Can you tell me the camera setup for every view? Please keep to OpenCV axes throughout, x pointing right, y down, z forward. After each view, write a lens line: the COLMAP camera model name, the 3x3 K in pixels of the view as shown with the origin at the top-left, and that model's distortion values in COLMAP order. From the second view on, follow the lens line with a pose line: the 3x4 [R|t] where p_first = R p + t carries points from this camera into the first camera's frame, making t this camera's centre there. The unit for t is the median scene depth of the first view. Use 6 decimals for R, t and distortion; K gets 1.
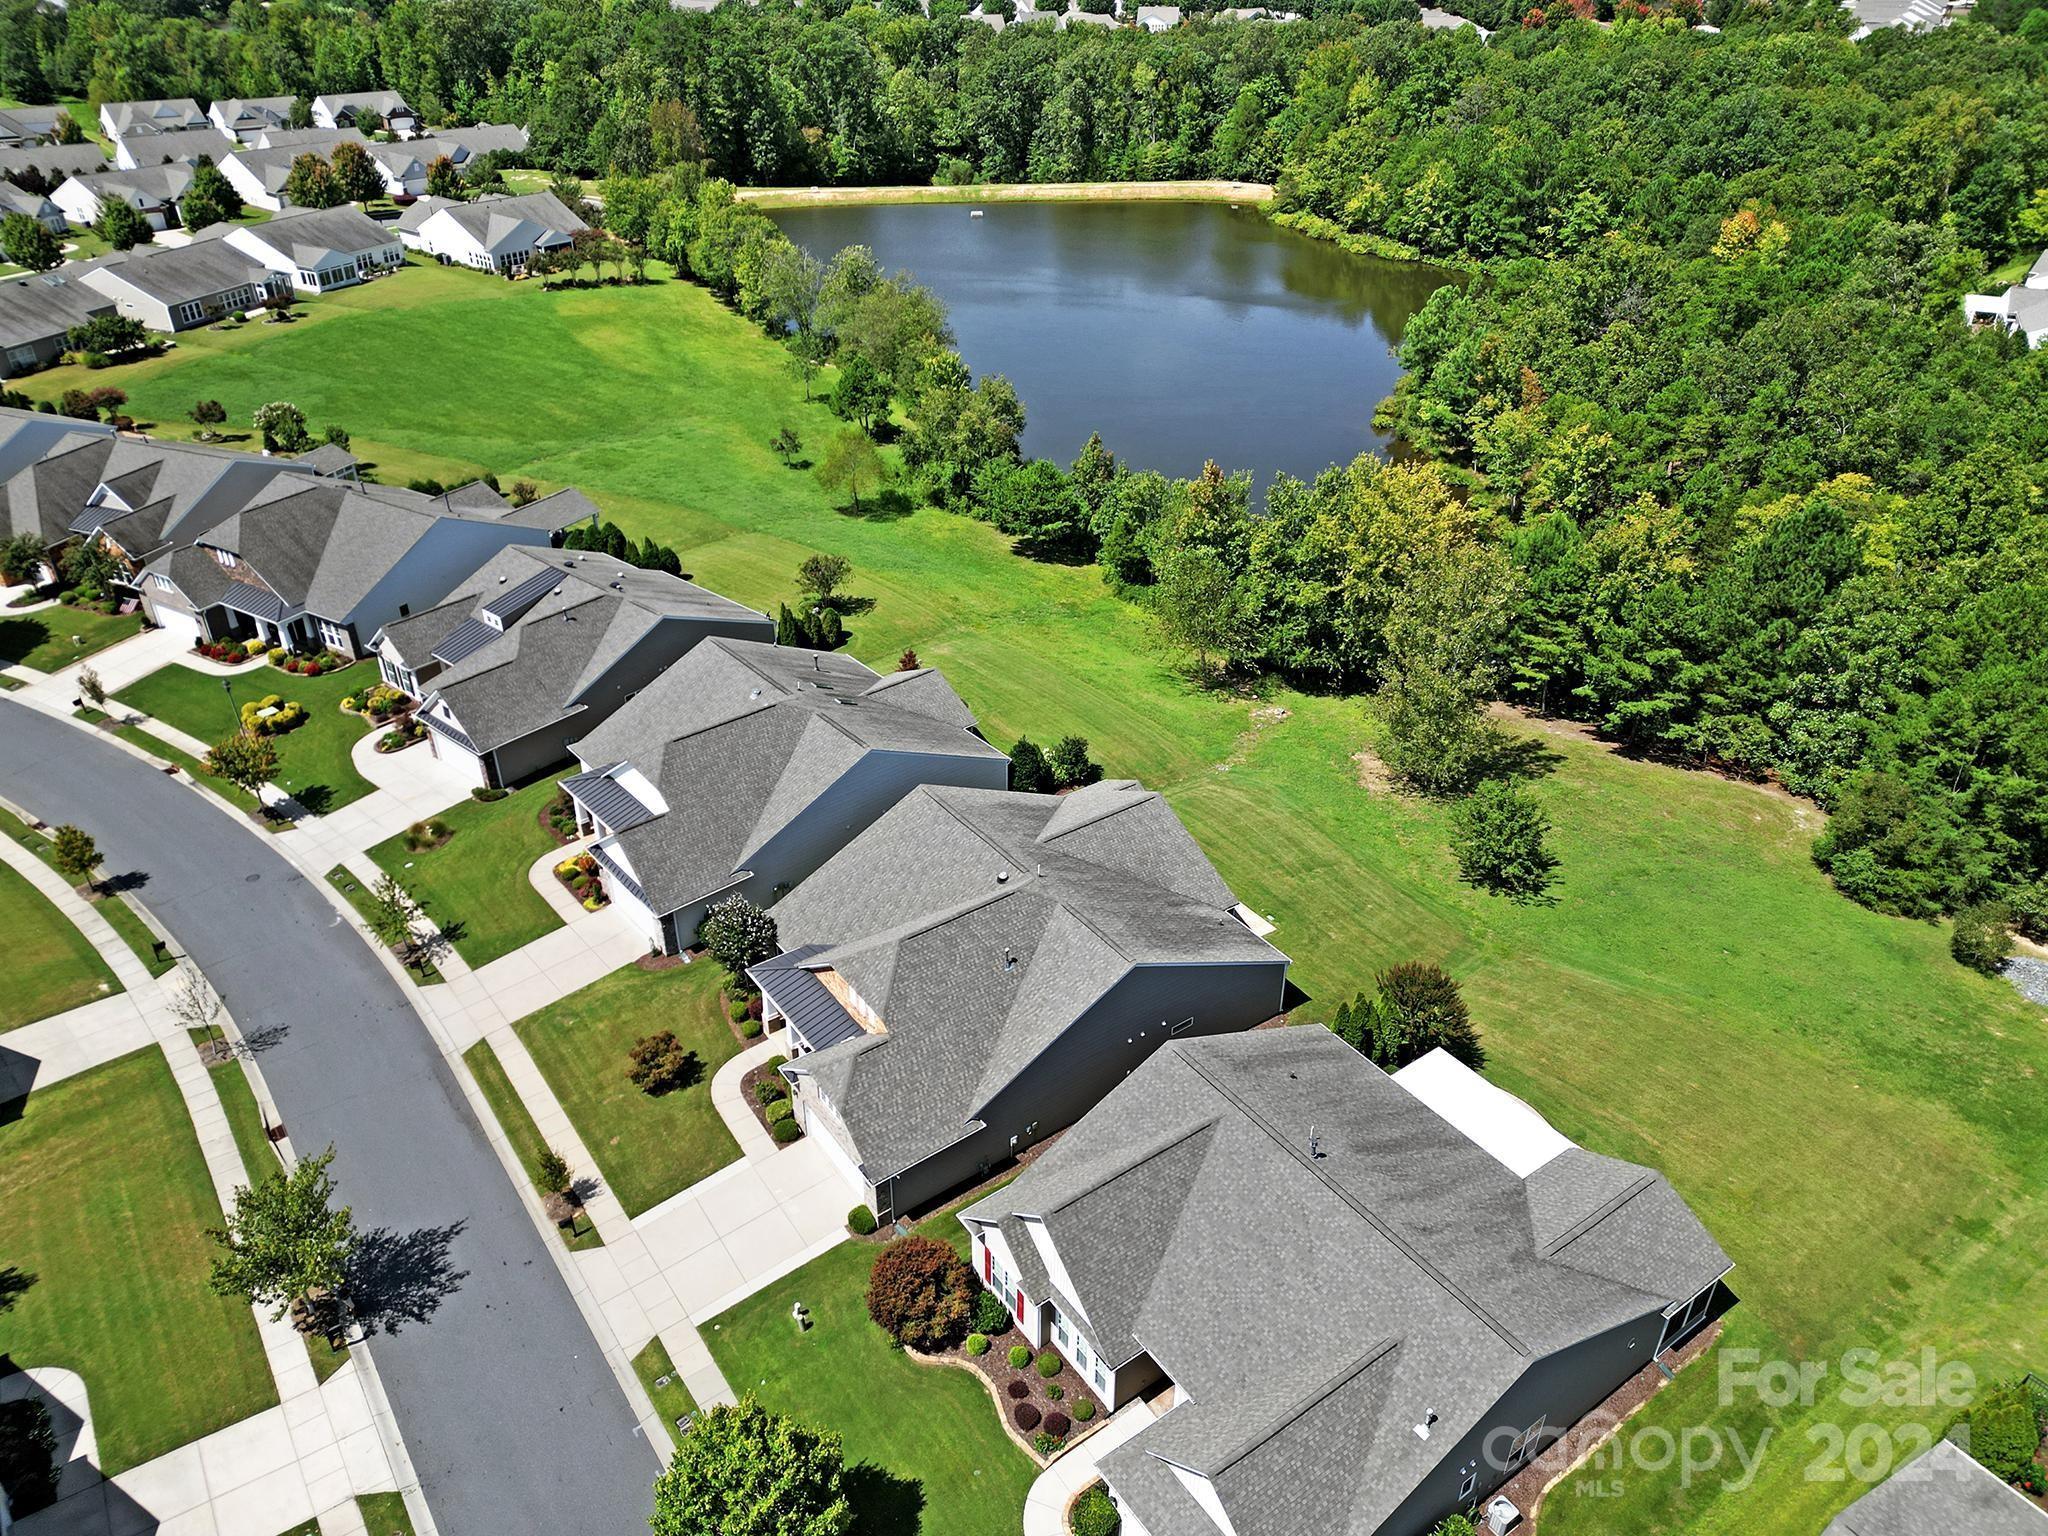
lens RADIAL K [[1441.7, 0, 1024.0], [0, 1441.7, 768.0], [0, 0, 1]] dist [0.068069, -0.061394]
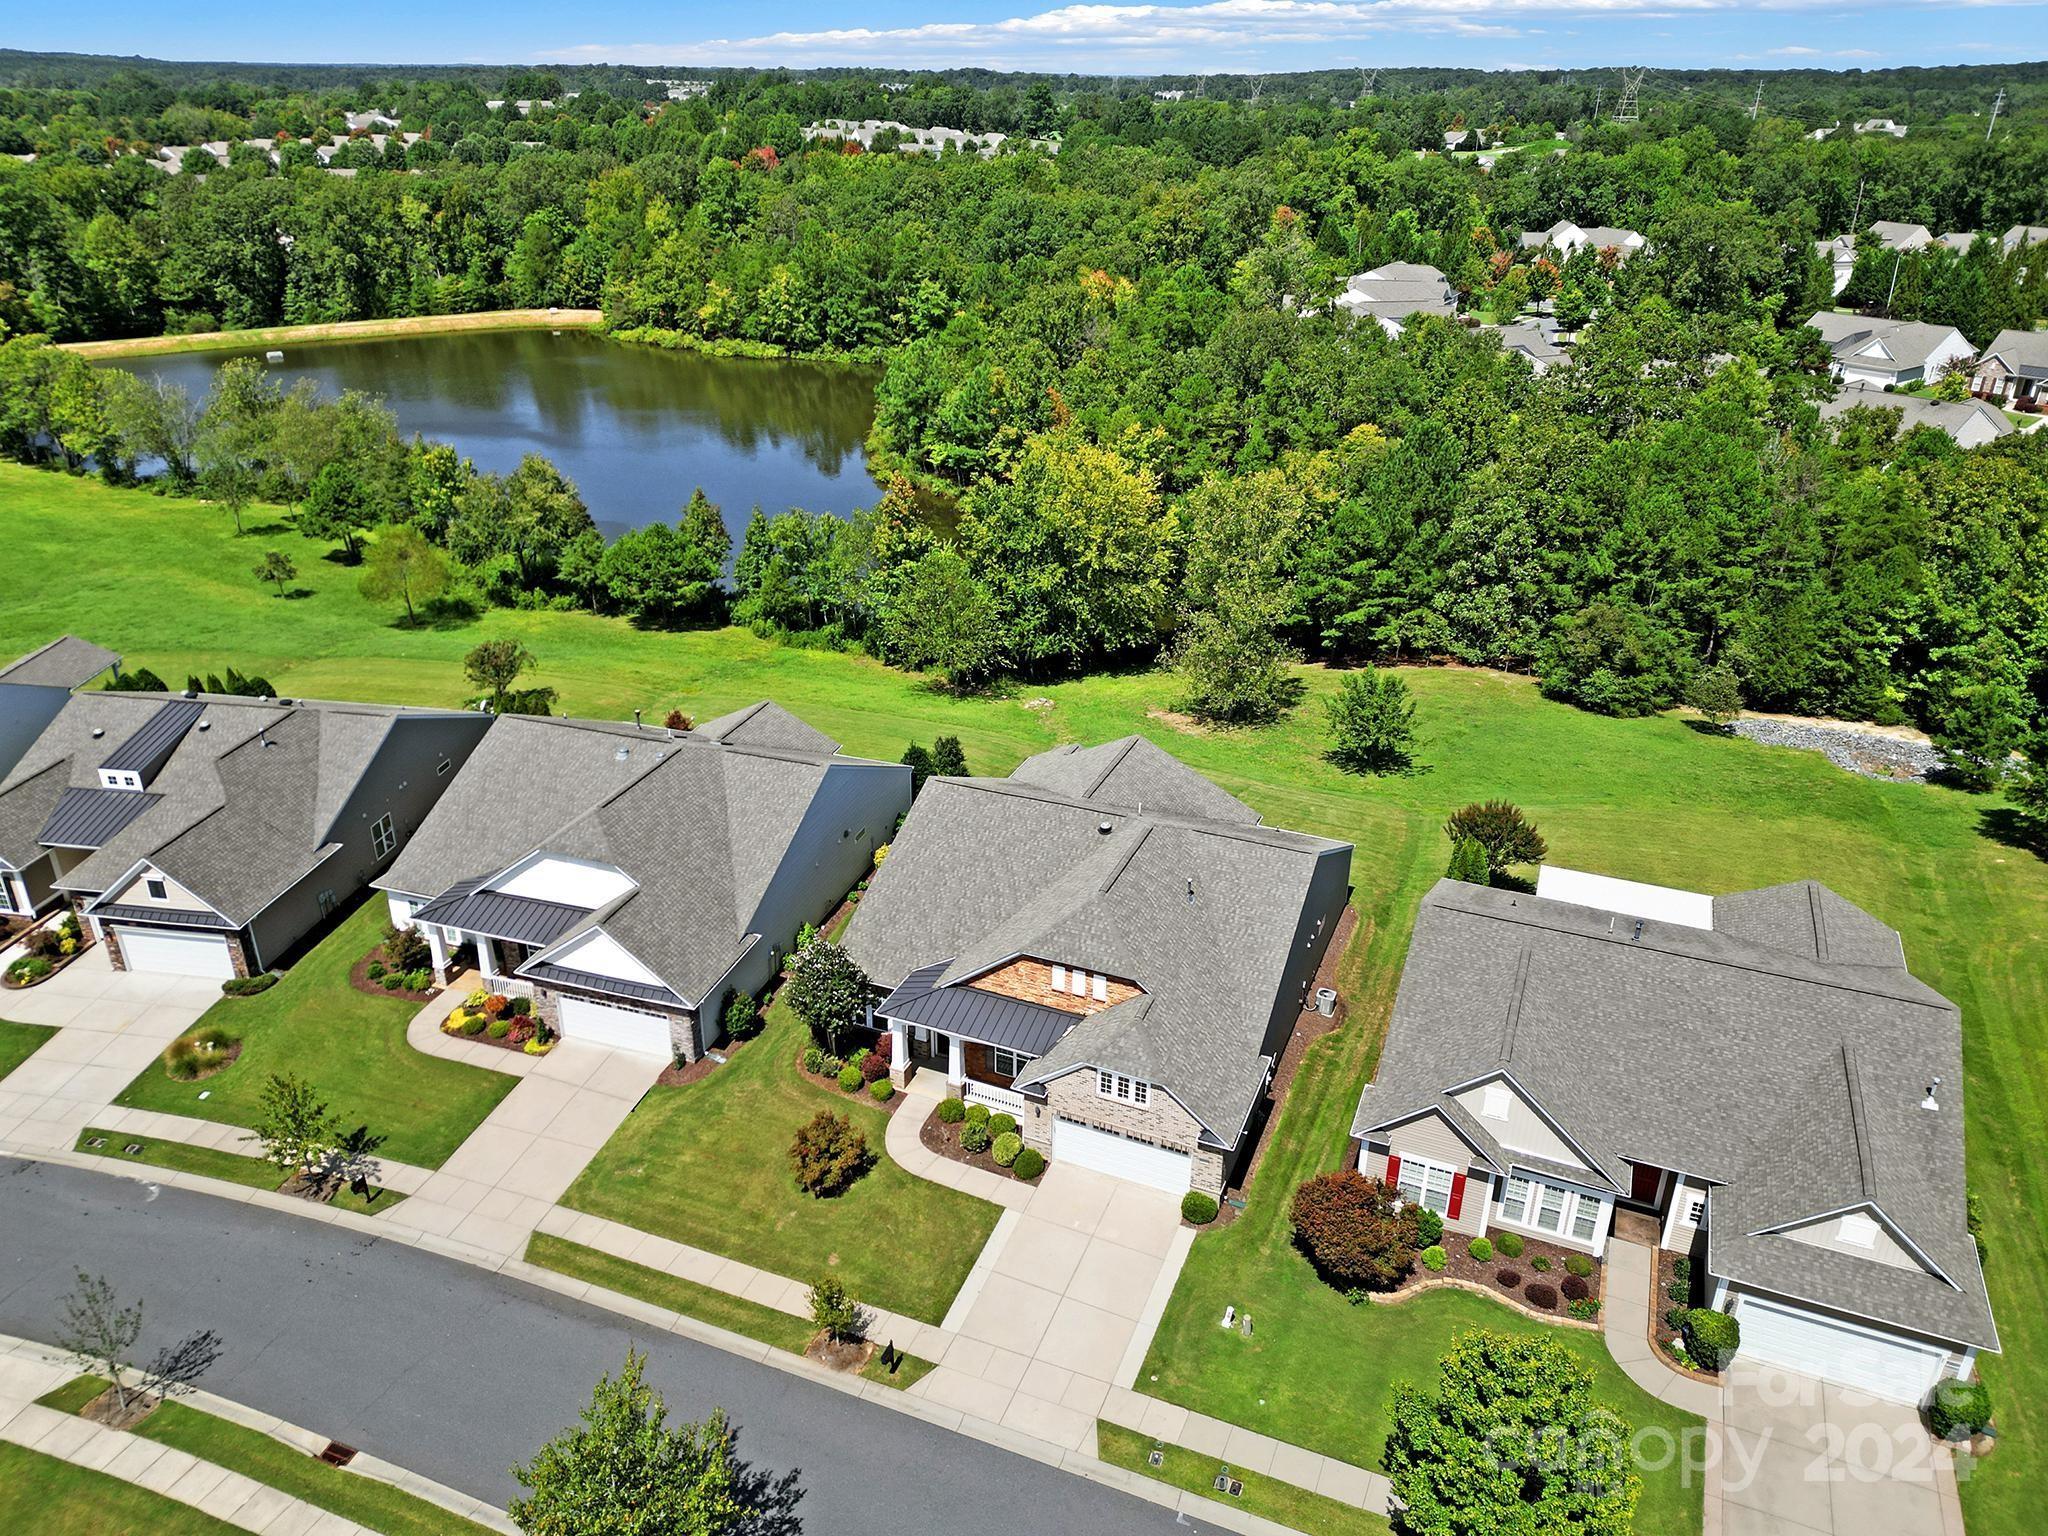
lens RADIAL K [[1441.7, 0, 1024.0], [0, 1441.7, 768.0], [0, 0, 1]] dist [0.068069, -0.061394]
pose [[0.849401, -0.219680, 0.479852, -0.154718], [0.271102, 0.961736, -0.039595, 0.019982], [-0.452793, 0.163721, 0.876455, 0.074255]]
